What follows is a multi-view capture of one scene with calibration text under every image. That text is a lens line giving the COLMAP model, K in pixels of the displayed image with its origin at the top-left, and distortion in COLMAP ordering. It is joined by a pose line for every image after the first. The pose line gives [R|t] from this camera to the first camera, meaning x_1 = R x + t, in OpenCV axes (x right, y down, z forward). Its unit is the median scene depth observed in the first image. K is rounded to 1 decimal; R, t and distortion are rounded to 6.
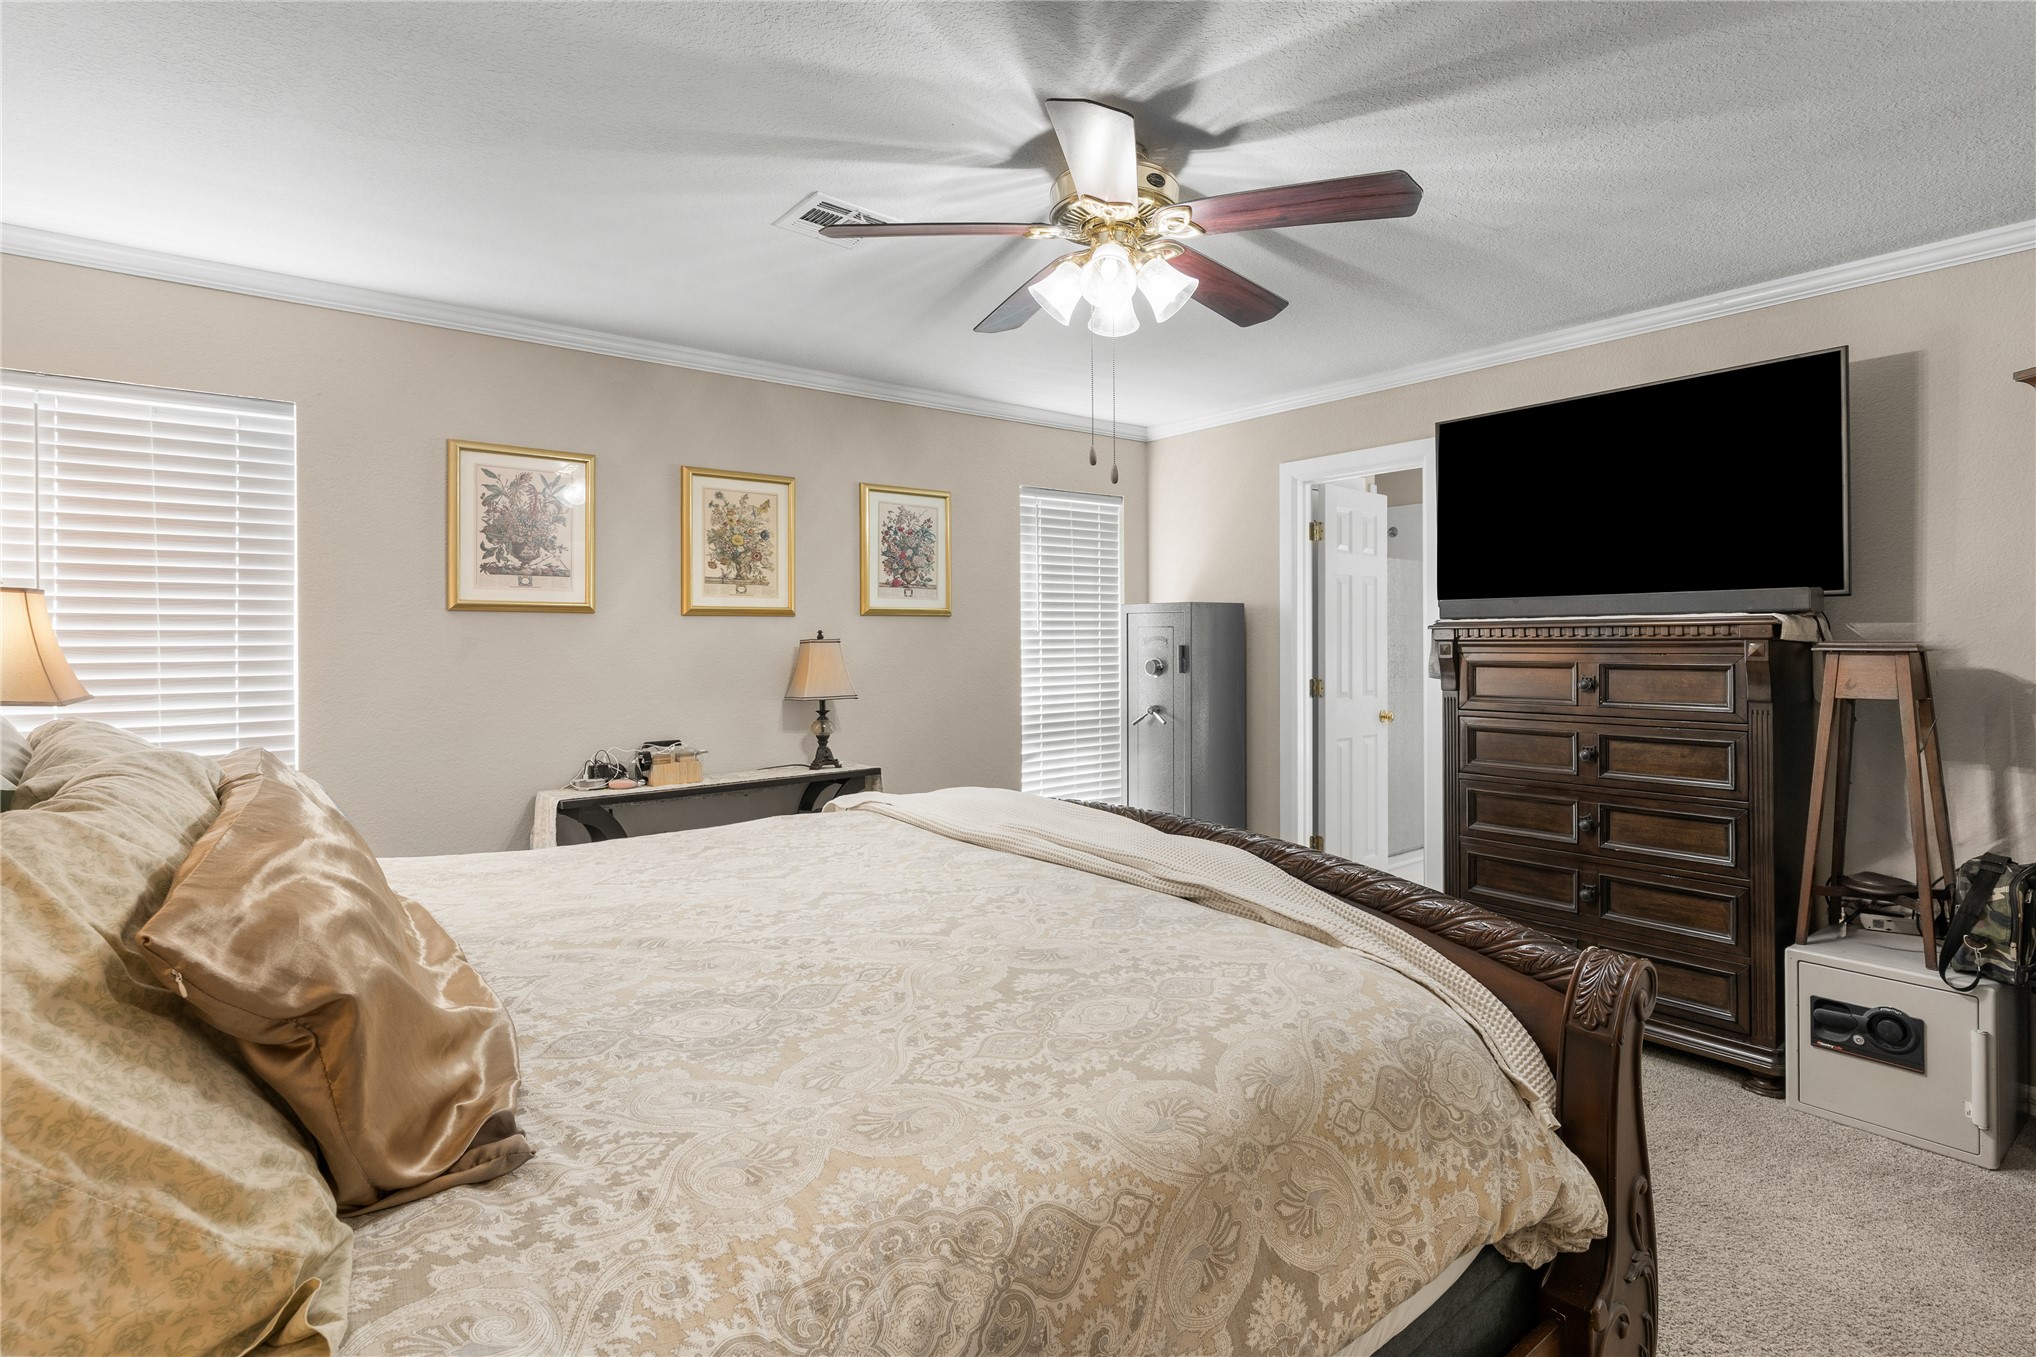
lens RADIAL K [[989.6, 0, 1013.8], [0, 989.6, 633.7], [0, 0, 1]] dist [0.001089, 0.000071]
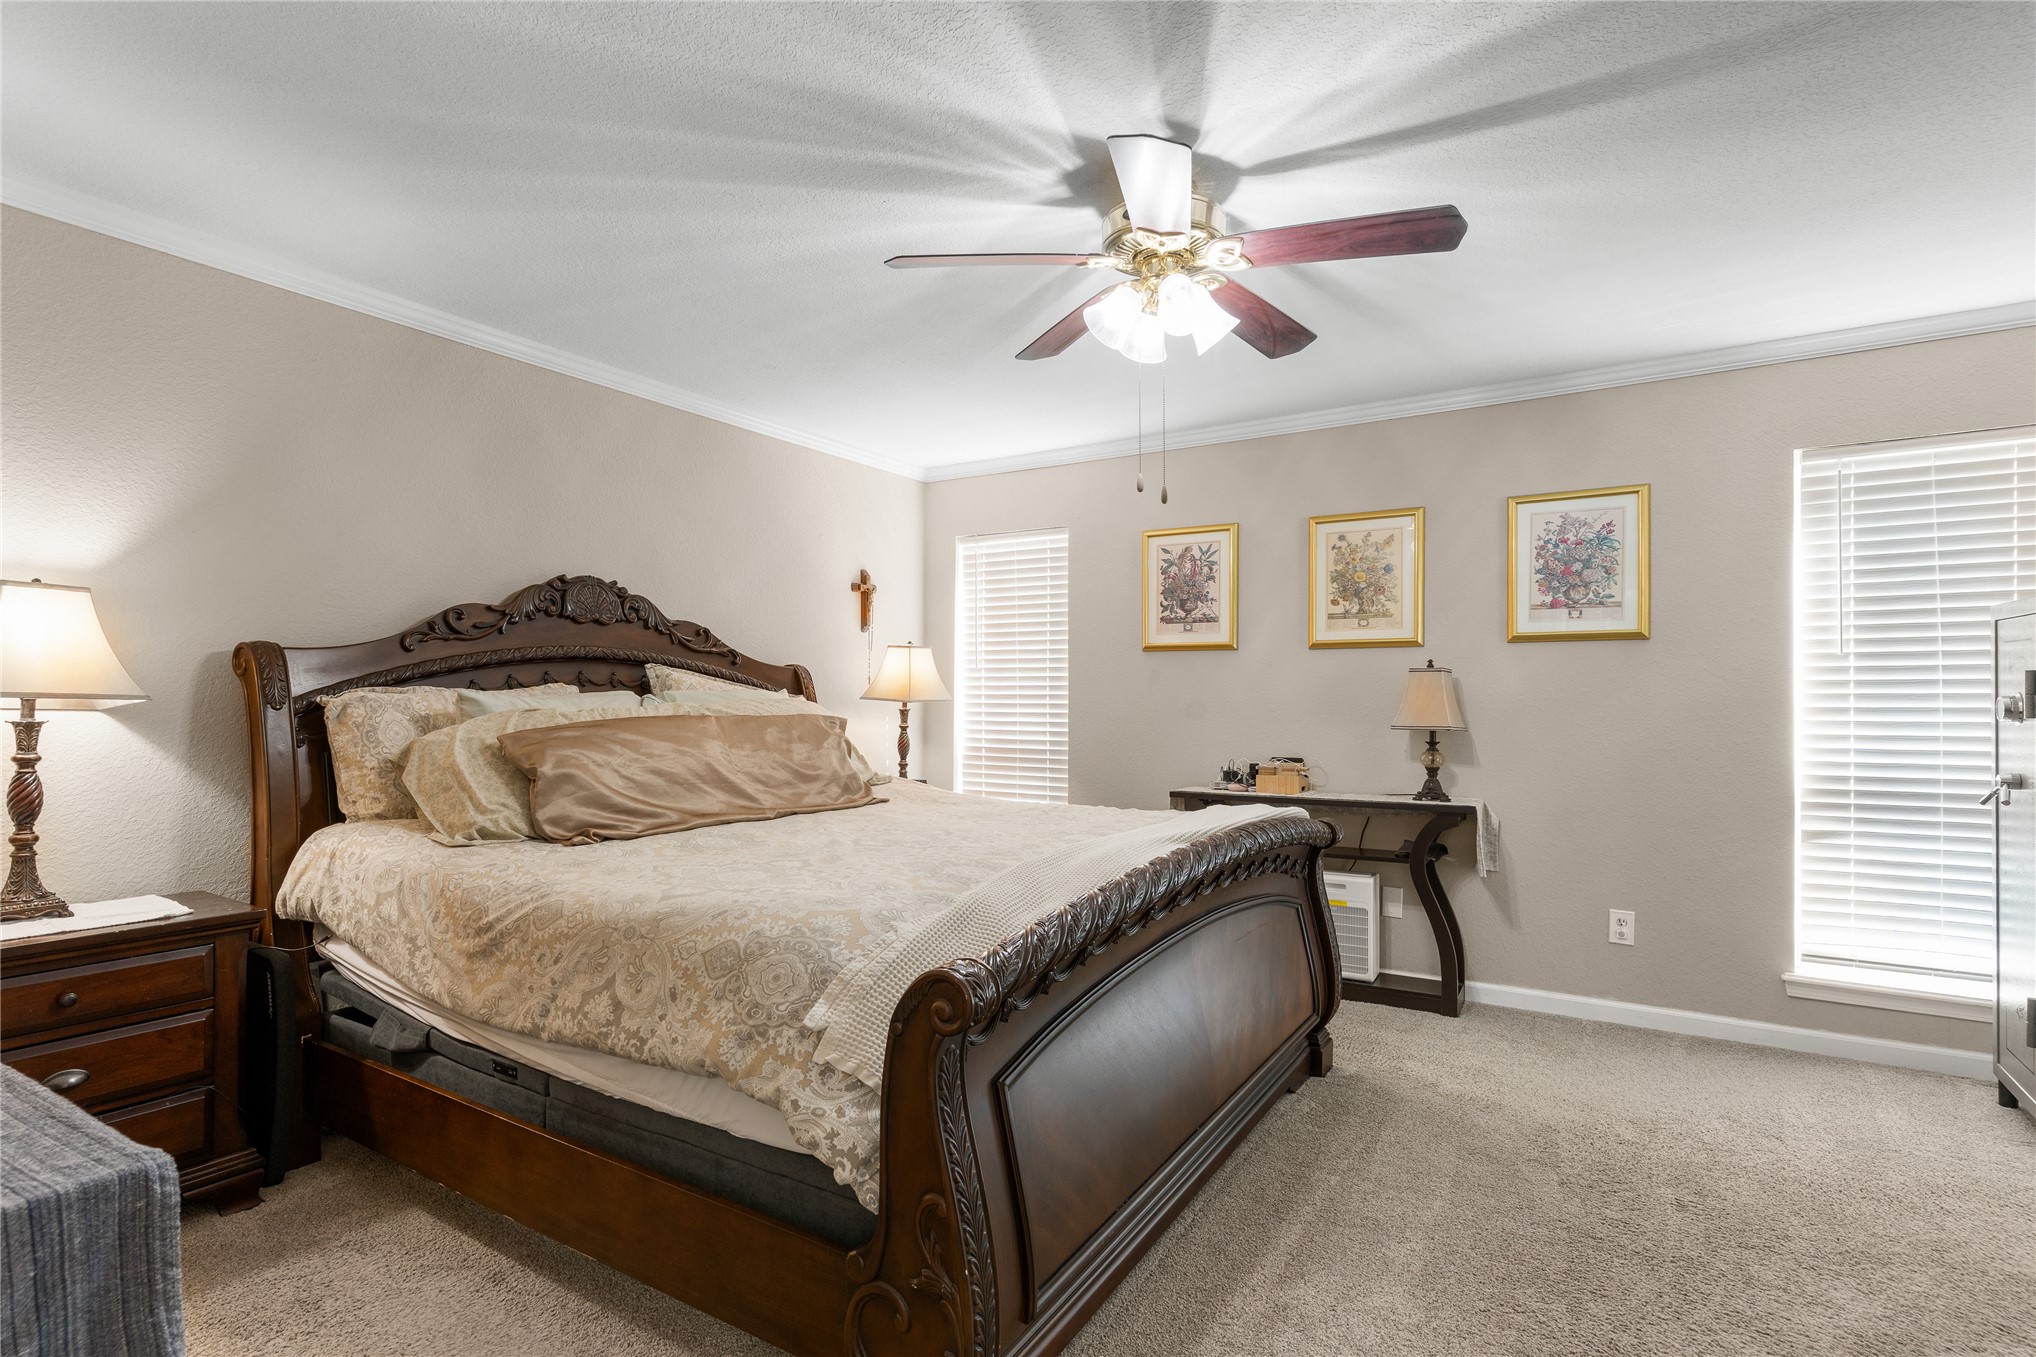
lens RADIAL K [[989.6, 0, 1025.5], [0, 989.6, 688.1], [0, 0, 1]] dist [0.001089, 0.000071]
pose [[0.345226, -0.000765, -0.938519, 0.589398], [0.002049, 0.999998, -0.000061, 0.024383], [0.938517, -0.001902, 0.345227, 0.287849]]
